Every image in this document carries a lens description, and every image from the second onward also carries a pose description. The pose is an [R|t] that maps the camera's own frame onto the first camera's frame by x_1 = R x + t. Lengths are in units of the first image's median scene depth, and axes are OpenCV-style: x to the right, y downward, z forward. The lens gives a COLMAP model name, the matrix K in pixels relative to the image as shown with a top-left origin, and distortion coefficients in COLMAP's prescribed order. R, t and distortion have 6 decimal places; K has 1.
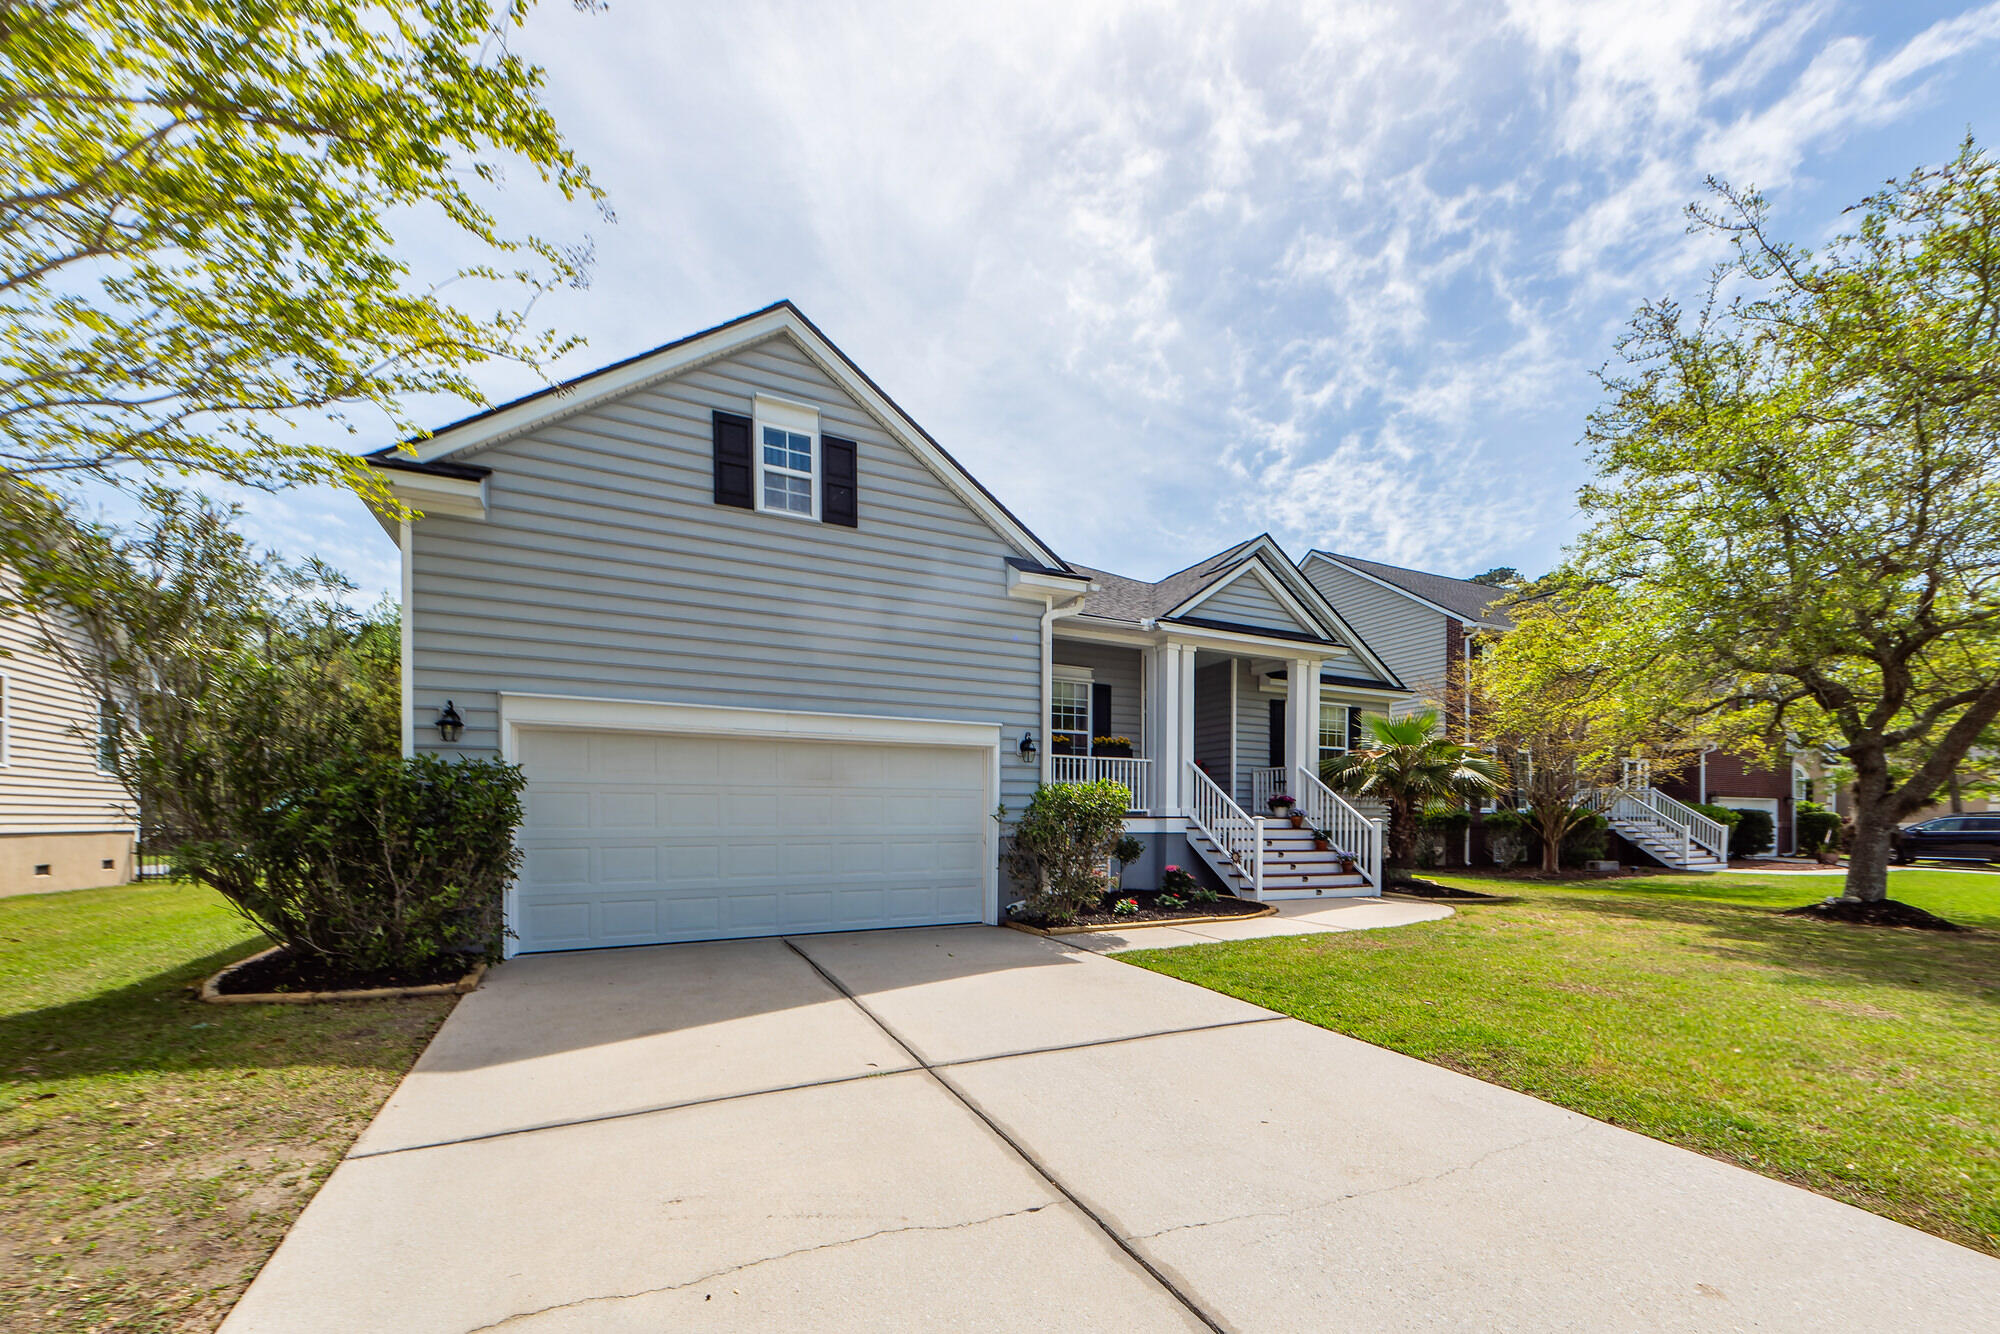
lens RADIAL K [[775.9, 0, 1022.1], [0, 775.9, 827.3], [0, 0, 1]] dist [0.002231, 0.000885]
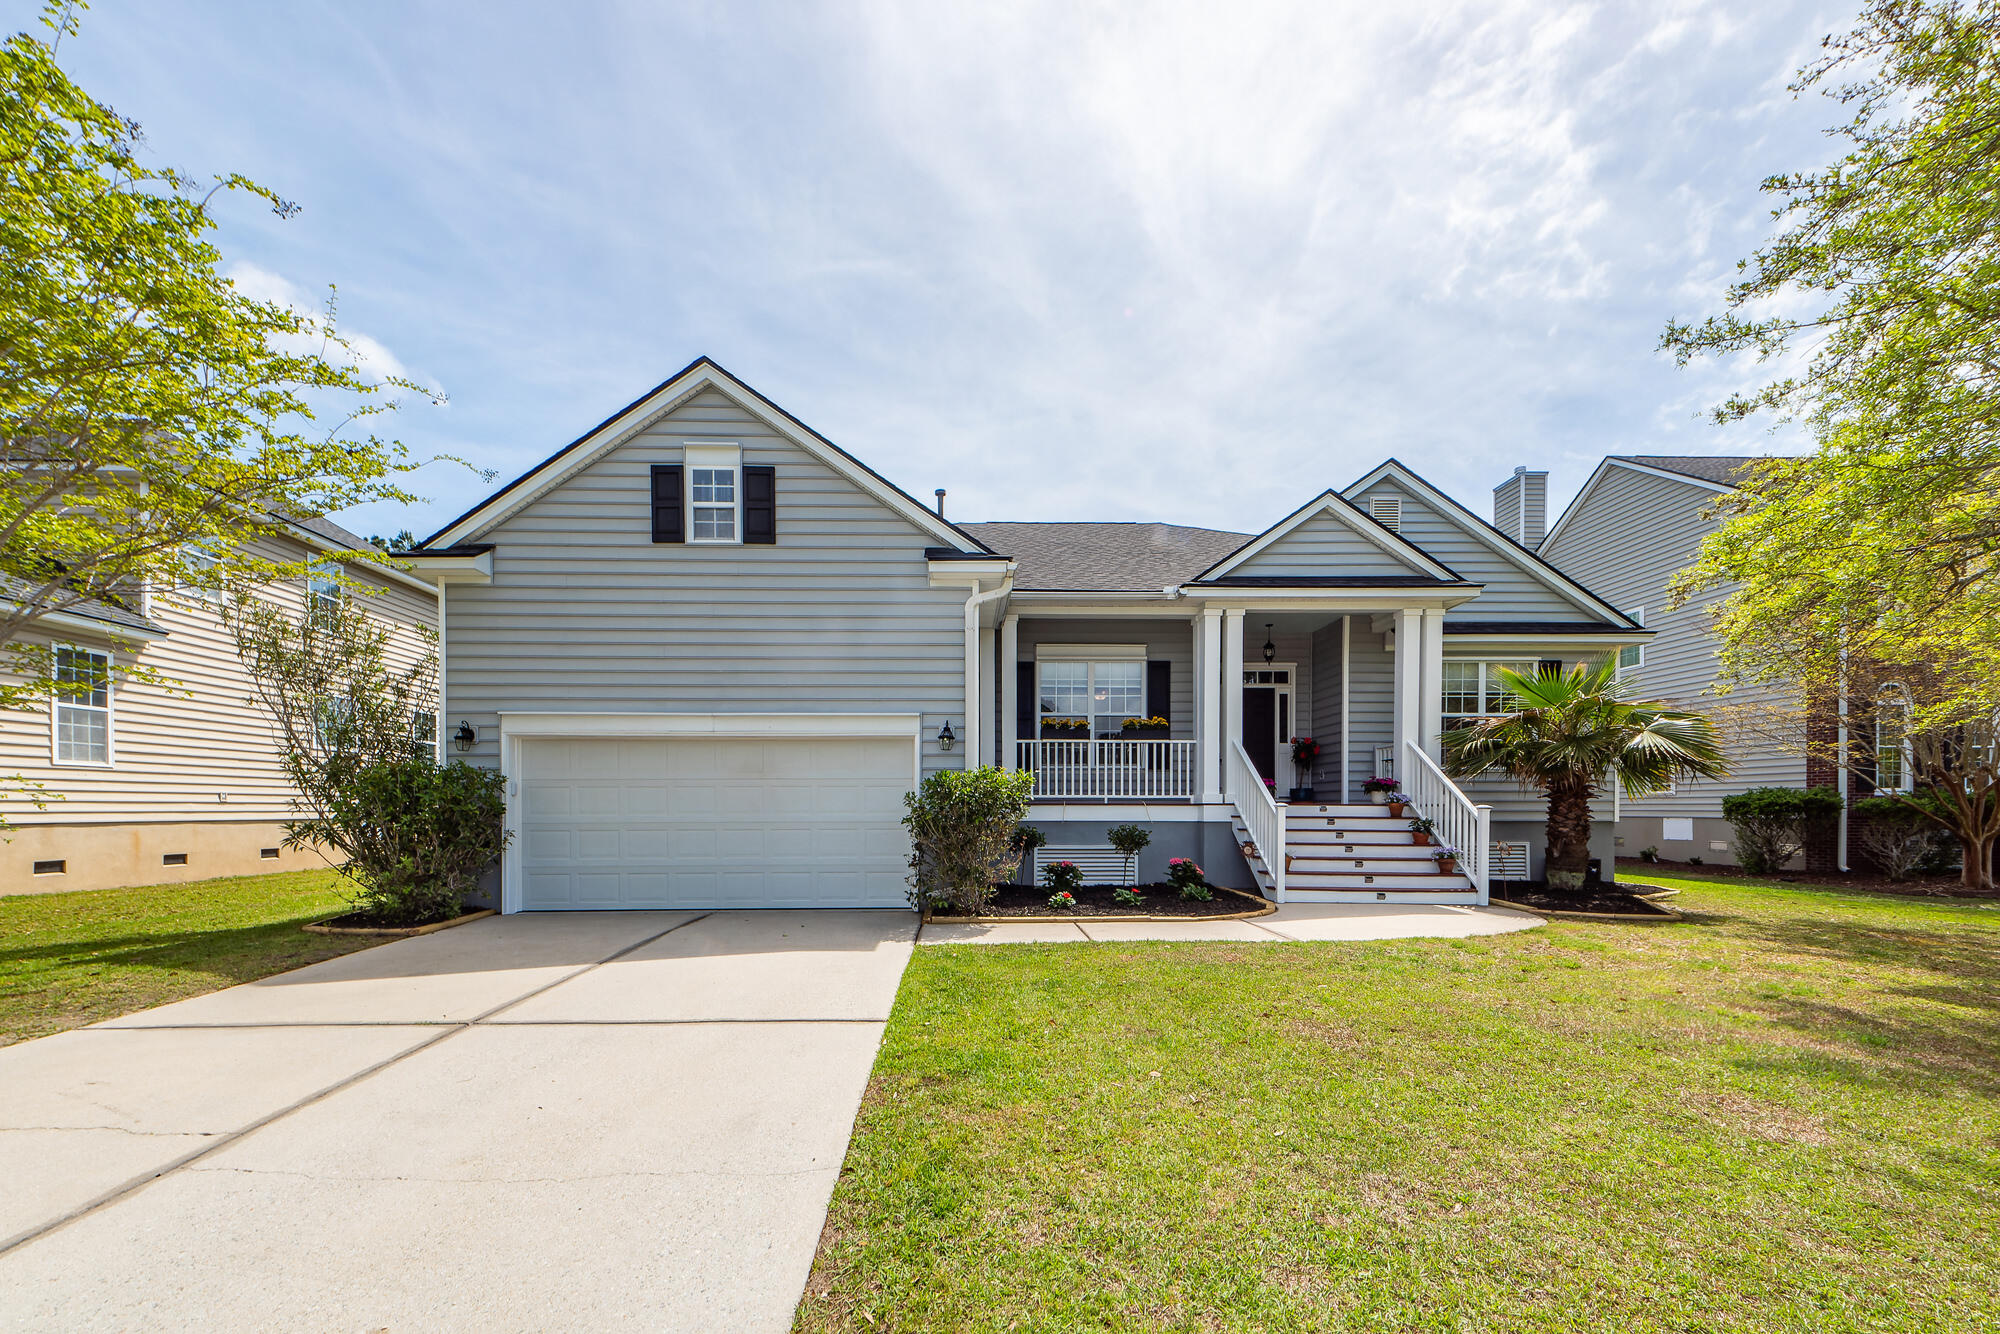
lens RADIAL K [[775.9, 0, 1018.8], [0, 775.9, 809.2], [0, 0, 1]] dist [0.002231, 0.000885]
pose [[0.903408, -0.001158, -0.428781, 0.570227], [-0.001831, 0.999977, -0.006558, -0.001504], [0.428779, 0.006710, 0.903385, 0.153123]]
